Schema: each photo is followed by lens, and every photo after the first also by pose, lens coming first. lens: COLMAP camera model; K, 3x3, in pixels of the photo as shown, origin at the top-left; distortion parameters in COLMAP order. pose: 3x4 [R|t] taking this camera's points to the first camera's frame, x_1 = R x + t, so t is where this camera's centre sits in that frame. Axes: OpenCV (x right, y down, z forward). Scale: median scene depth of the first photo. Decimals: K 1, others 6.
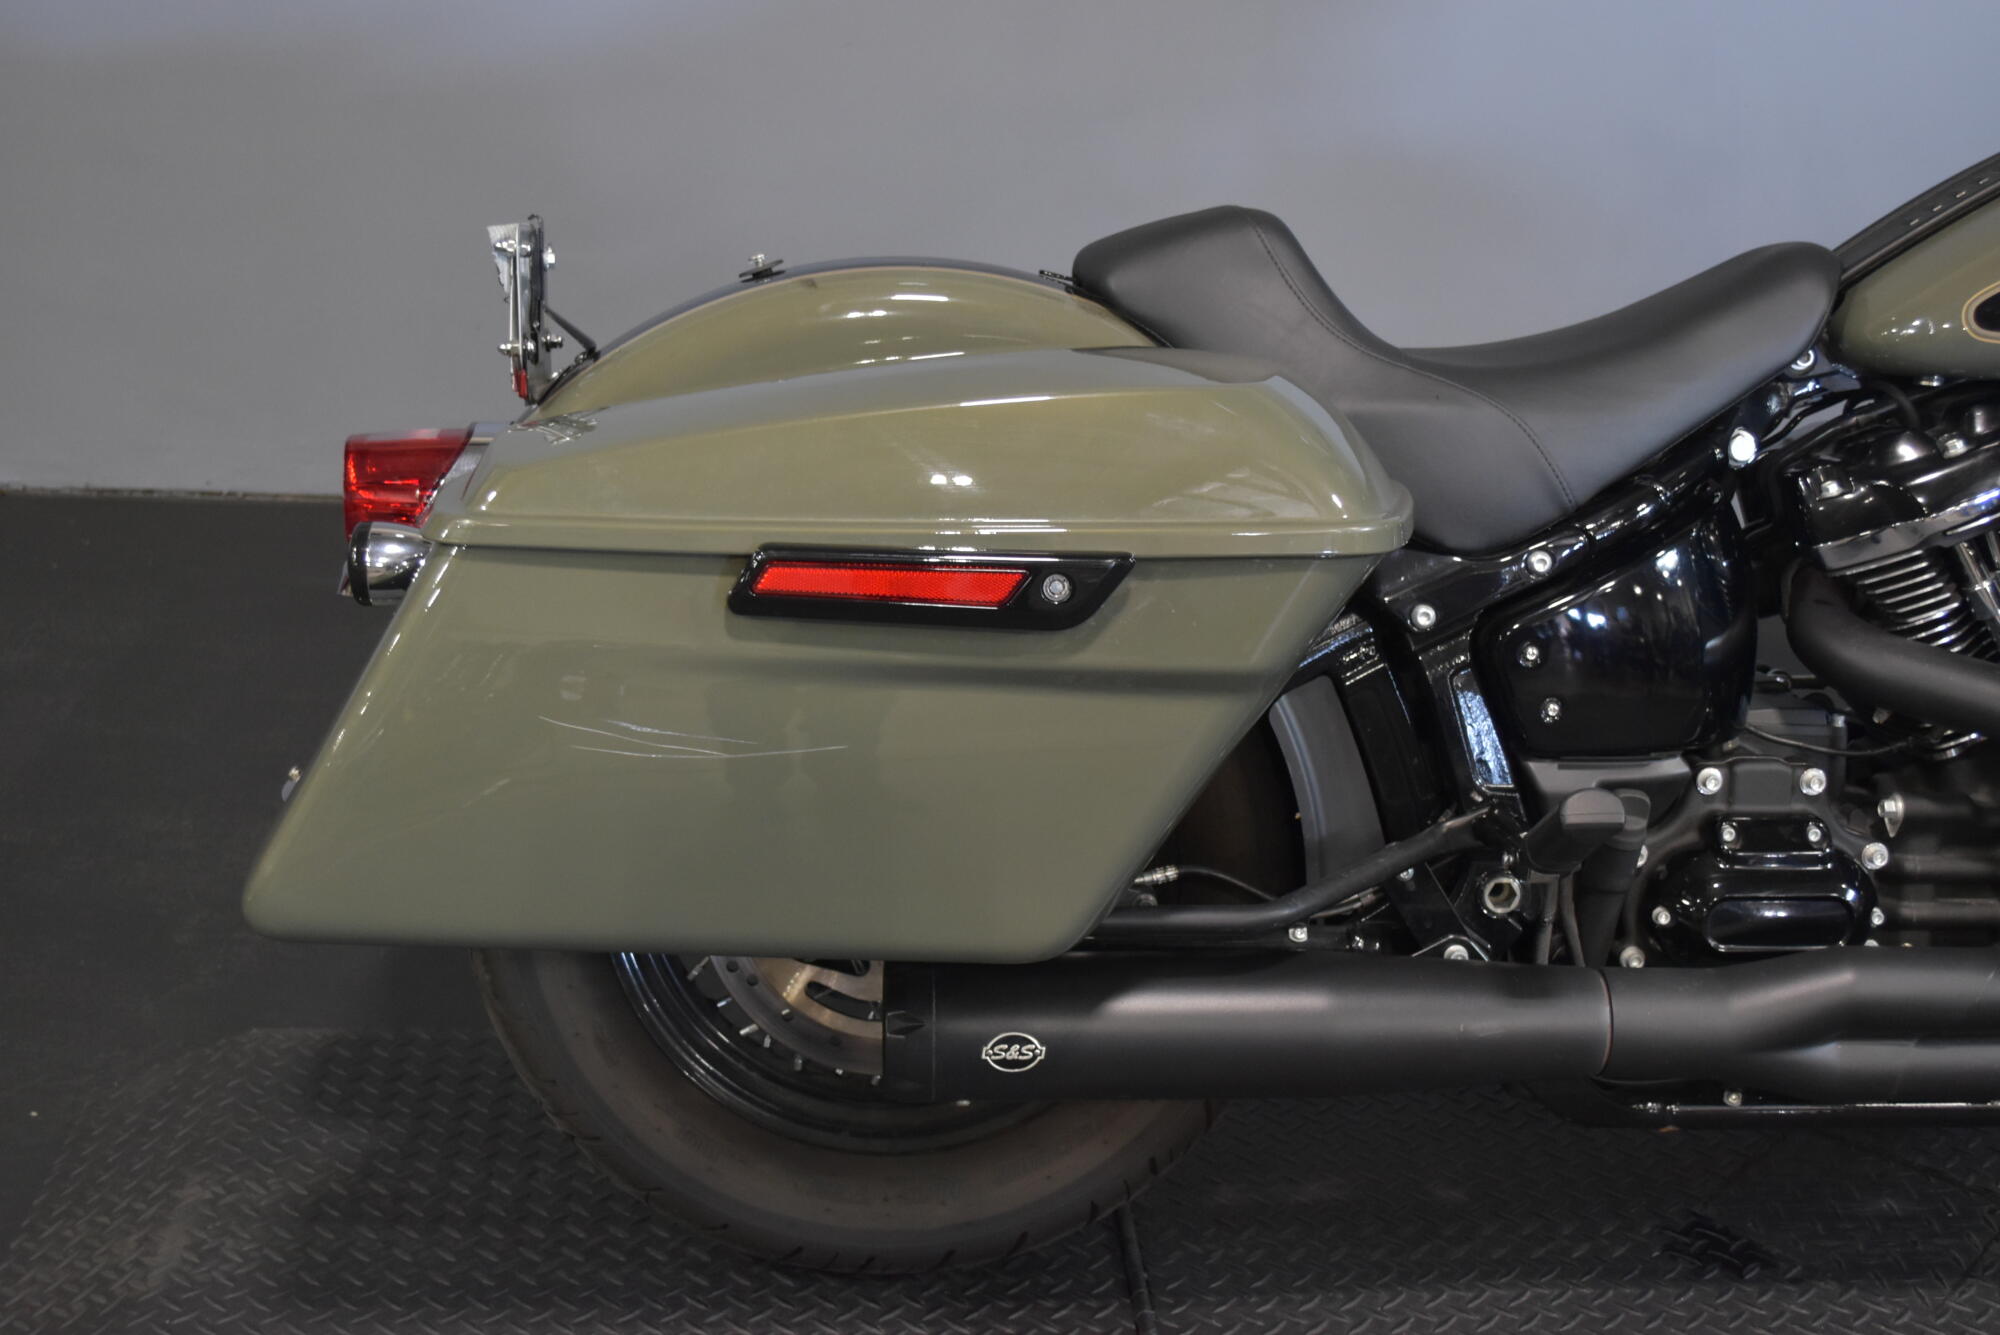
lens RADIAL K [[2465.3, 0, 1000.0], [0, 2465.3, 667.5], [0, 0, 1]] dist [-0.028782, 0.014567]
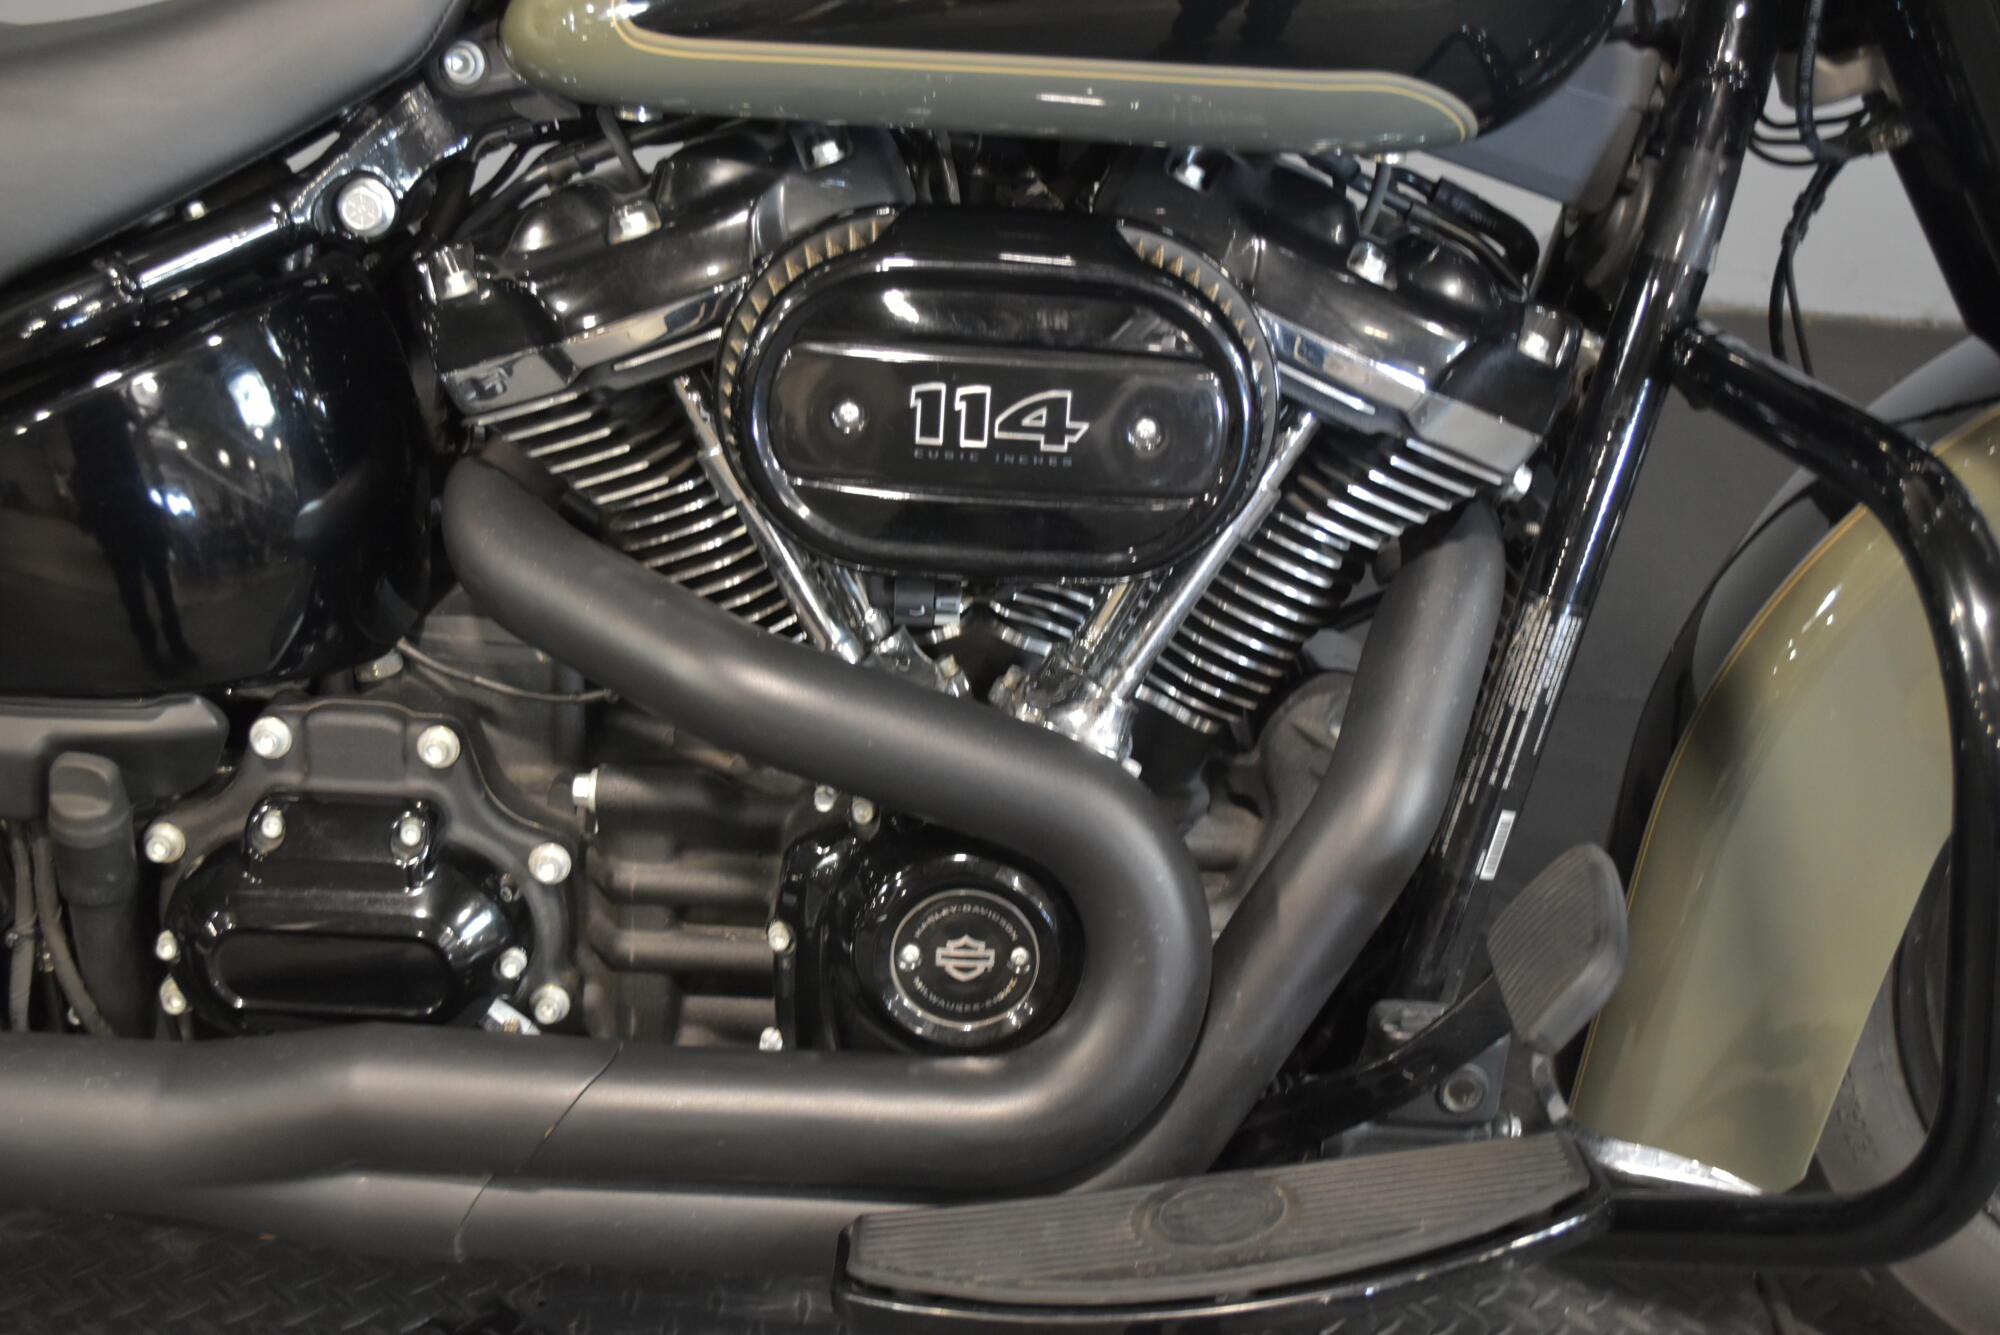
lens RADIAL K [[2465.3, 0, 1000.0], [0, 2465.3, 667.5], [0, 0, 1]] dist [-0.028782, 0.014567]
pose [[0.995554, 0.059590, -0.072952, 0.525646], [-0.049149, 0.989299, 0.137374, -0.067812], [0.080358, -0.133178, 0.987829, 0.393208]]
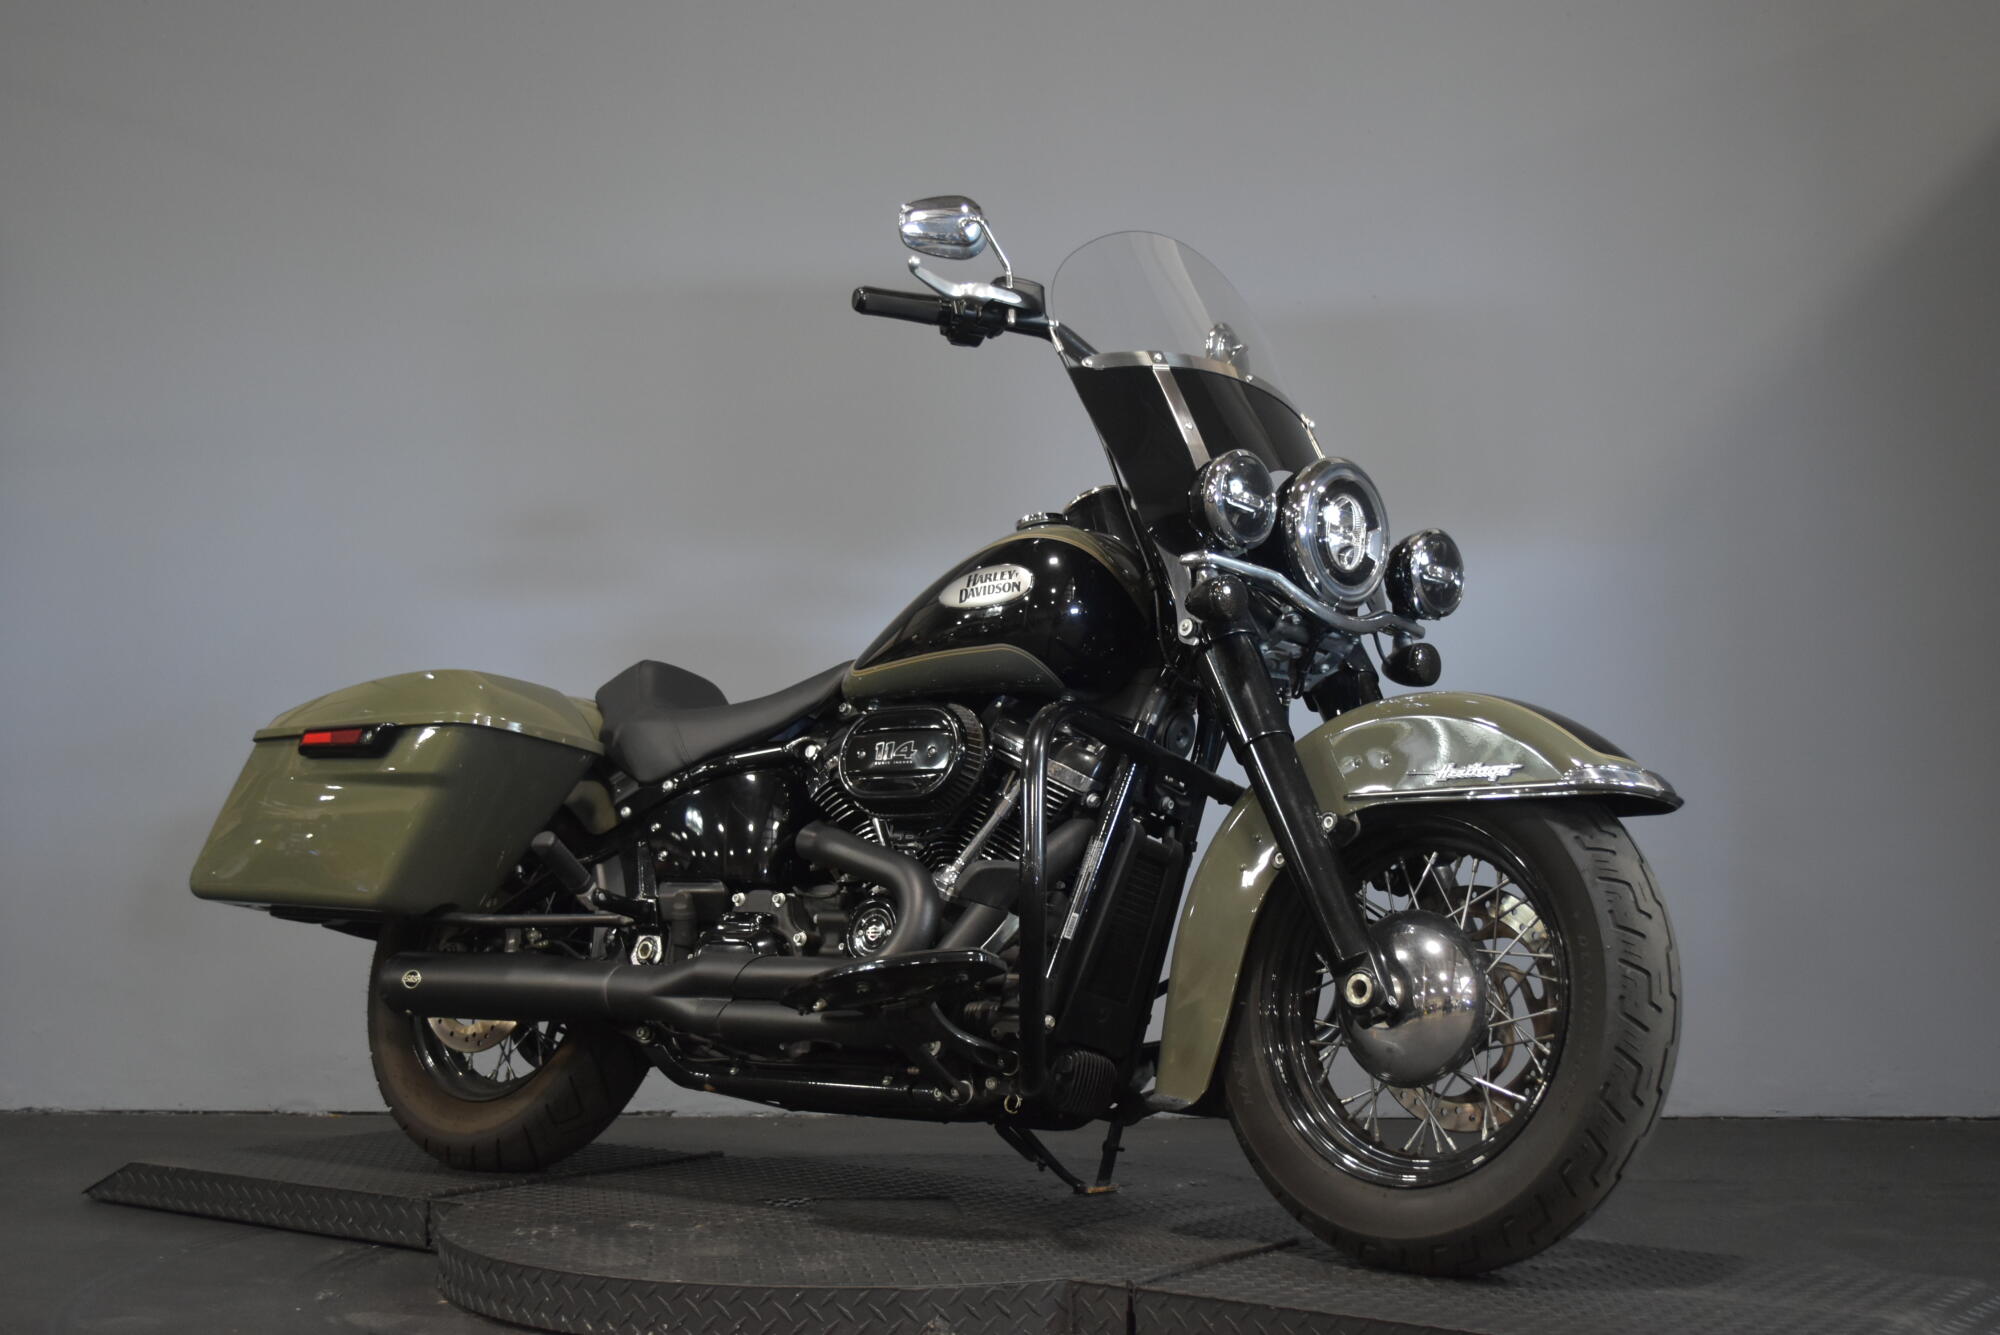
lens RADIAL K [[2267.2, 0, 1000.0], [0, 2267.2, 667.5], [0, 0, 1]] dist [-0.022634, 0.008445]
pose [[0.745794, -0.101439, -0.658408, 1.669295], [-0.220541, 0.895013, -0.387703, 0.541670], [0.628612, 0.434353, 0.645124, -0.120070]]
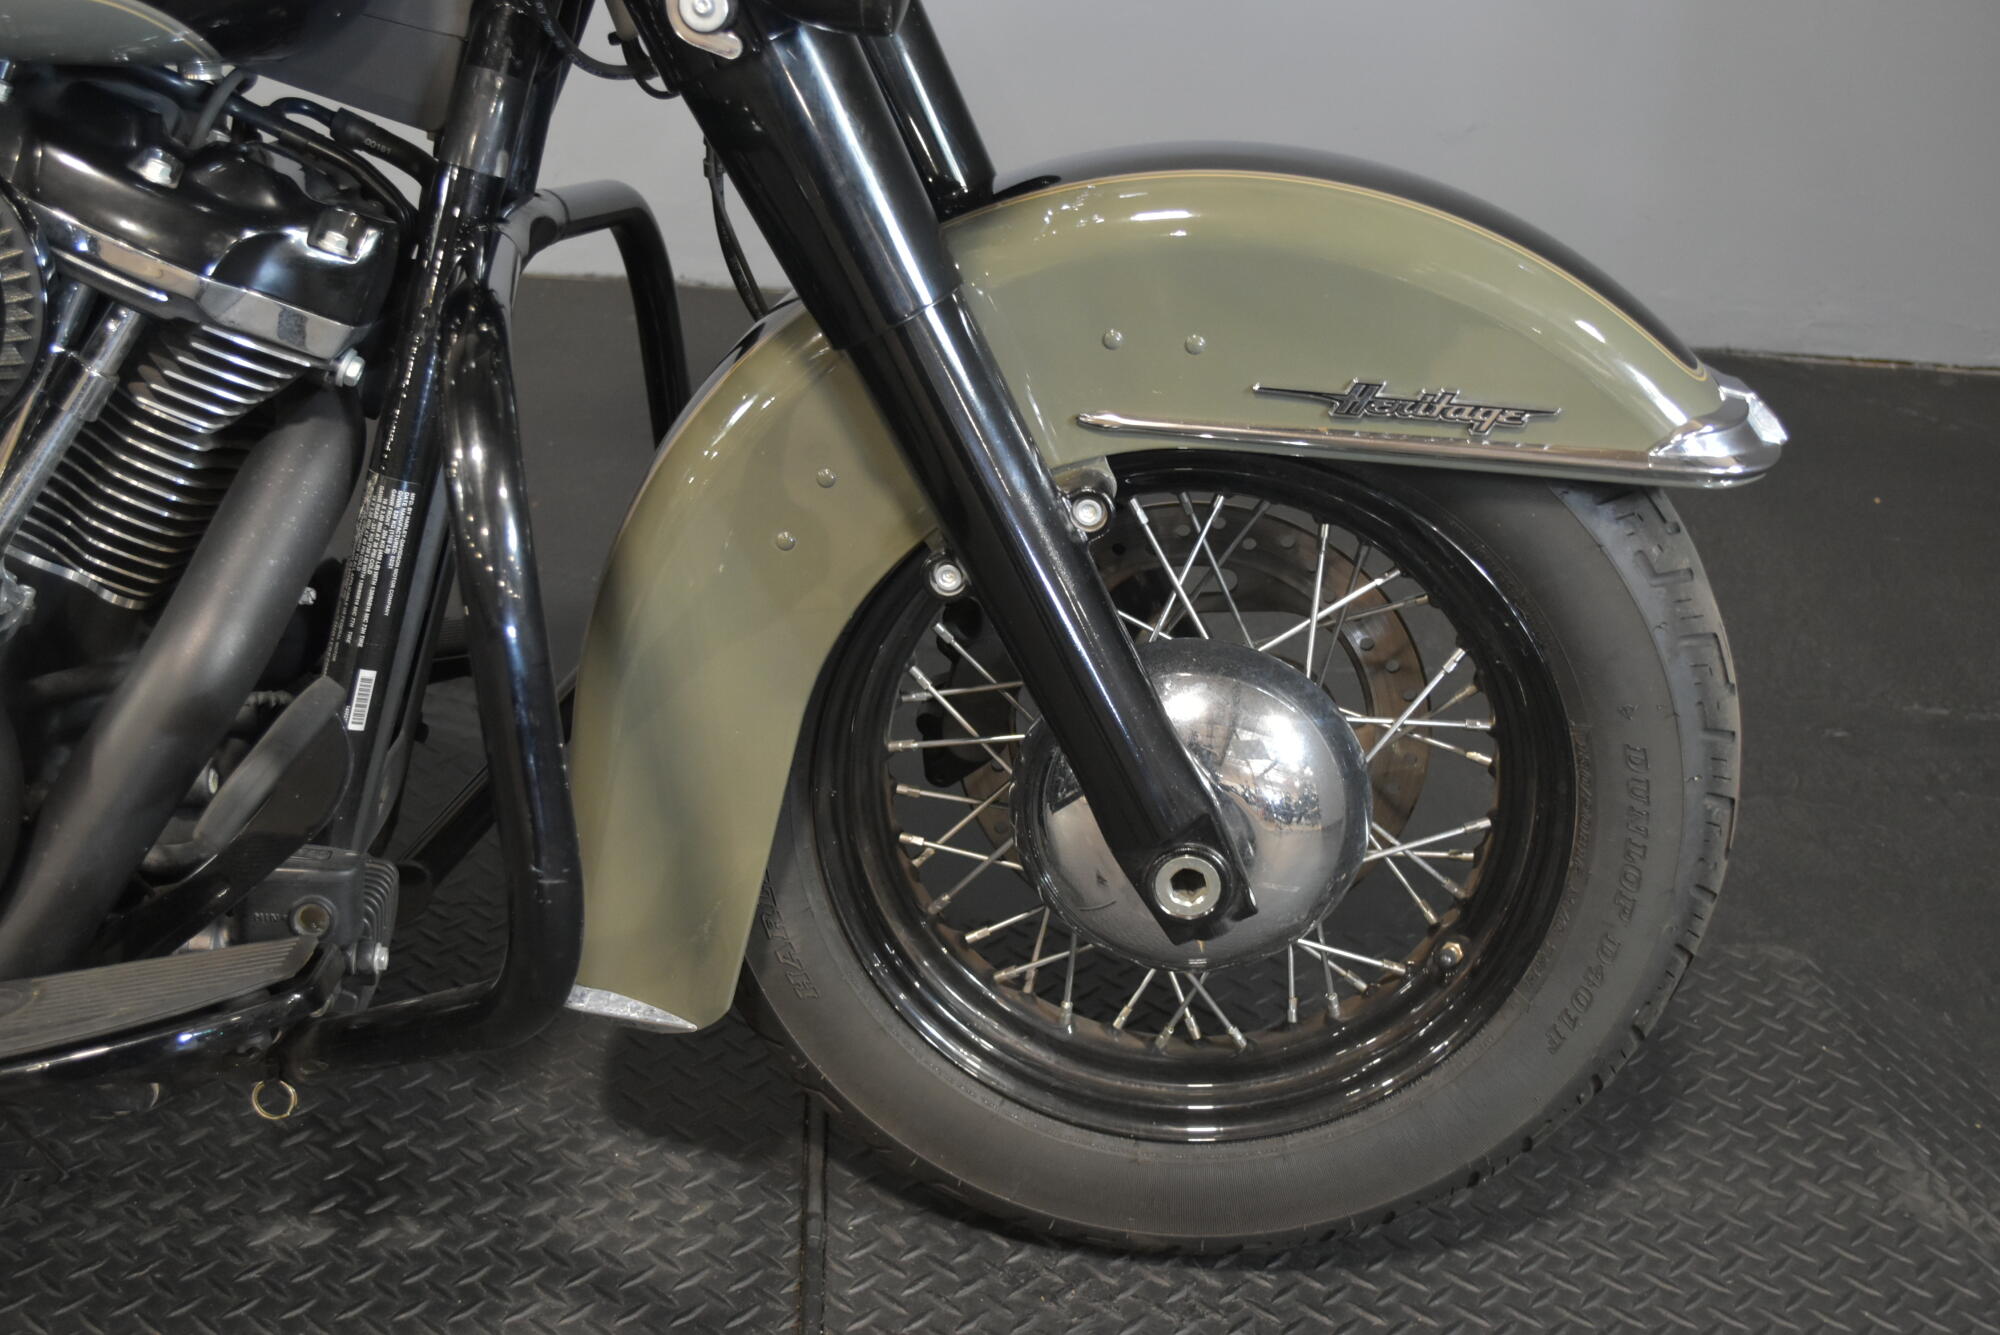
lens RADIAL K [[2267.2, 0, 1000.0], [0, 2267.2, 667.5], [0, 0, 1]] dist [-0.022634, 0.008445]
pose [[0.999040, 0.040111, -0.017626, 0.813820], [-0.037876, 0.992907, 0.112701, -0.029351], [0.022021, -0.111926, 0.993473, 0.386199]]
